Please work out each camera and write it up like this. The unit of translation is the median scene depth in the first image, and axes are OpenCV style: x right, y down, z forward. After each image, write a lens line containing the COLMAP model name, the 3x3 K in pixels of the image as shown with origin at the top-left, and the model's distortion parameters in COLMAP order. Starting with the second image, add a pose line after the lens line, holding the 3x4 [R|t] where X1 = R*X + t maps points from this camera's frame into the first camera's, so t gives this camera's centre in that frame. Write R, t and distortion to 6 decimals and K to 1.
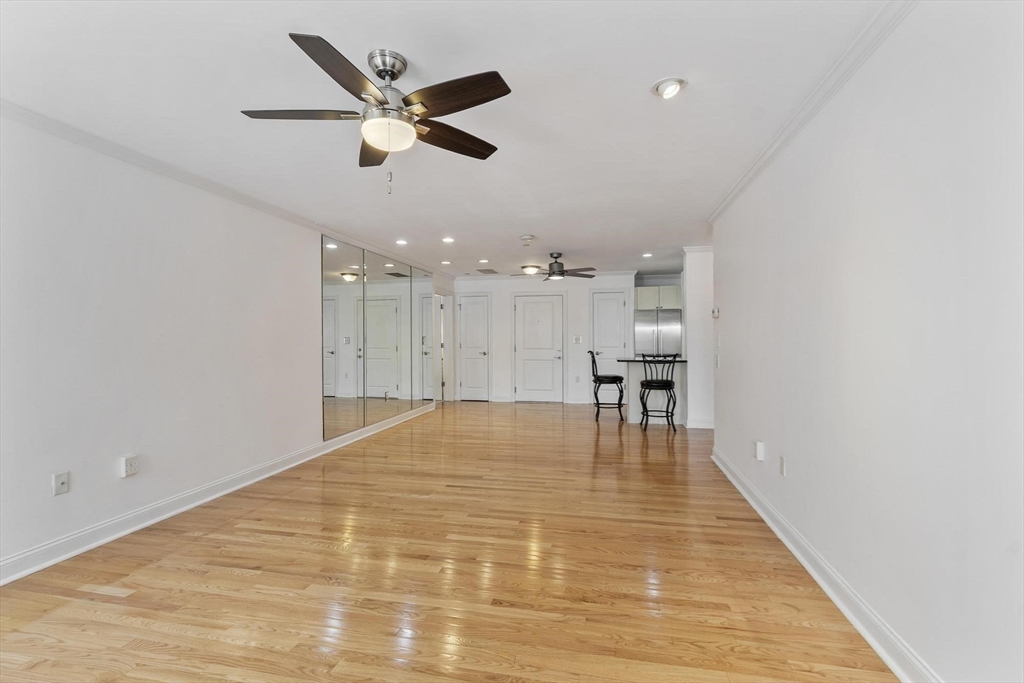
lens RADIAL K [[446.5, 0, 507.1], [0, 446.5, 343.8], [0, 0, 1]] dist [0.003652, -0.000315]
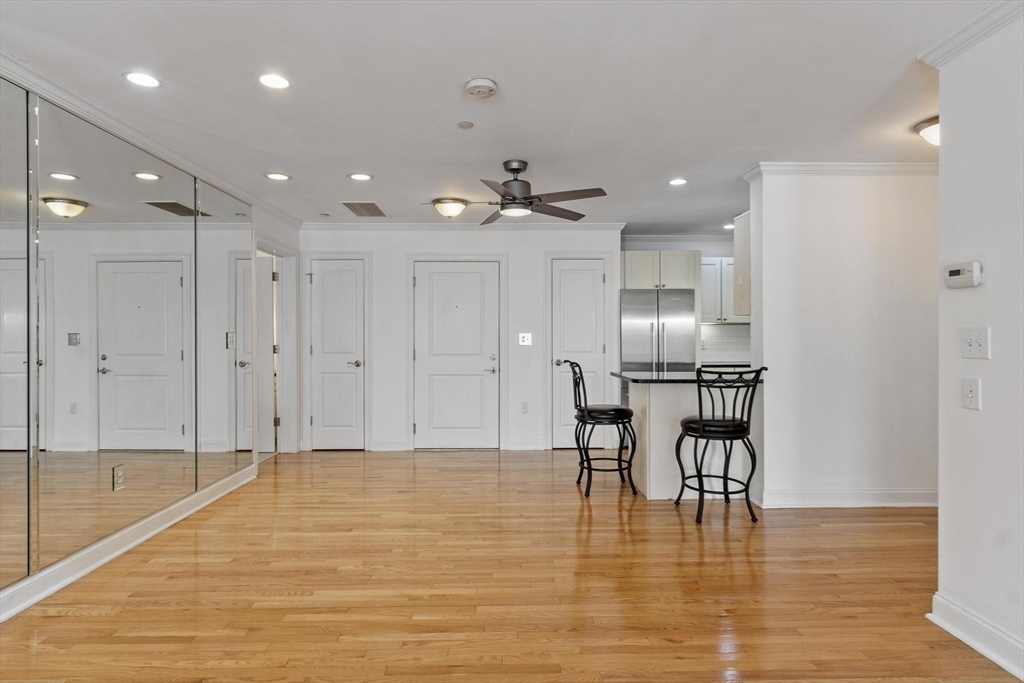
lens RADIAL K [[561.0, 0, 515.8], [0, 561.0, 348.4], [0, 0, 1]] dist [0.002109, 0.000719]
pose [[0.970938, 0.000024, 0.239332, -0.030047], [-0.001015, 0.999991, 0.004016, -0.000612], [-0.239330, -0.004142, 0.970929, 0.321504]]
